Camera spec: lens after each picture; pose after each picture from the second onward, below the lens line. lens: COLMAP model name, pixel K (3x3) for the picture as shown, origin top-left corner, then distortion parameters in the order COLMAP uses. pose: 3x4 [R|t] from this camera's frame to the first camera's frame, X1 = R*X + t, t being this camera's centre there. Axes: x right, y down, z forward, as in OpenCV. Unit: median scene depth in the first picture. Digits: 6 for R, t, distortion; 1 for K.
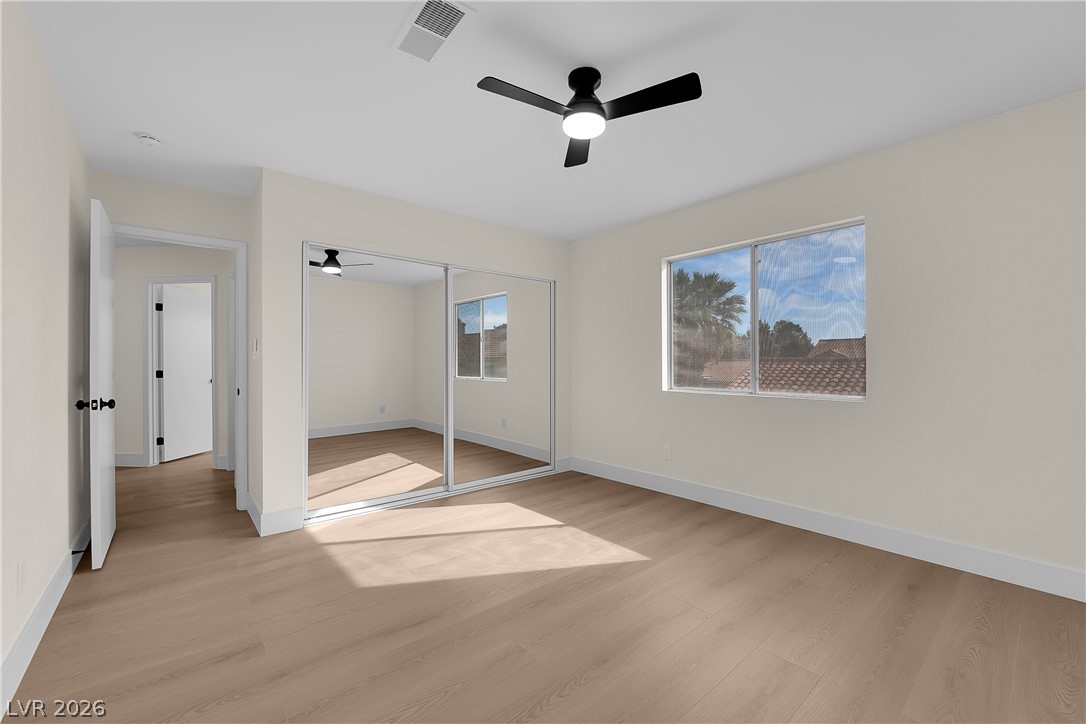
lens RADIAL K [[437.3, 0, 538.4], [0, 437.3, 363.4], [0, 0, 1]] dist [-0.003503, -0.008167]
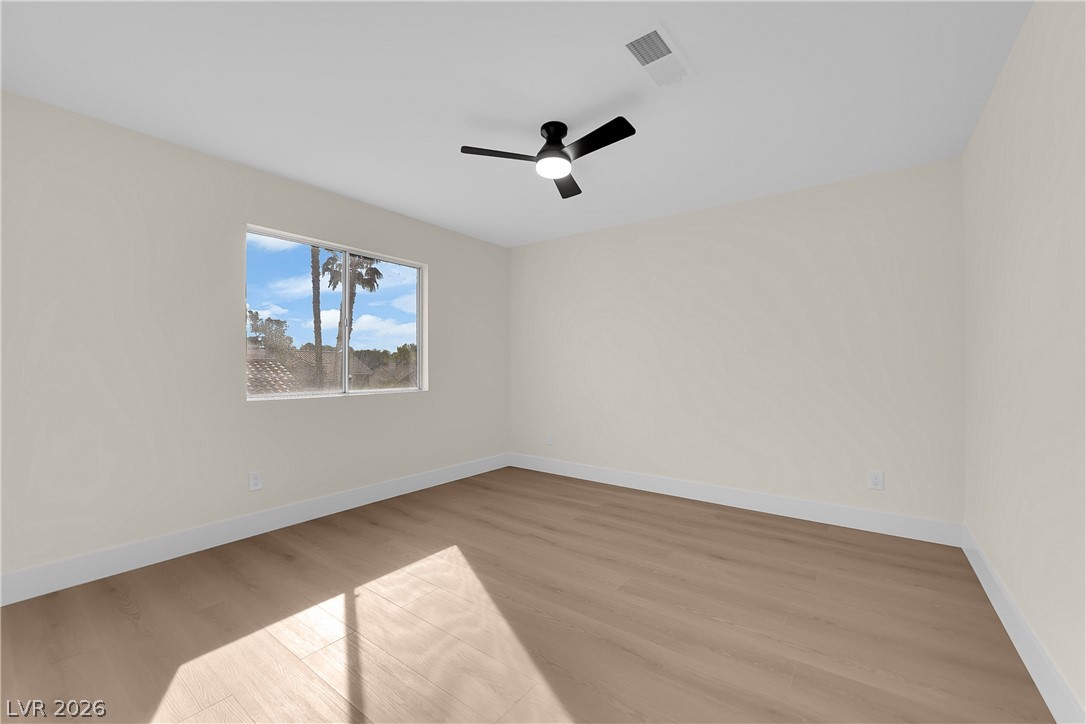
lens RADIAL K [[437.3, 0, 538.4], [0, 437.3, 363.4], [0, 0, 1]] dist [-0.003503, -0.008167]
pose [[-0.226861, 0.005686, 0.973911, -0.712817], [-0.000543, 0.999982, -0.005964, 0.003122], [-0.973927, -0.001882, -0.226854, 0.881801]]
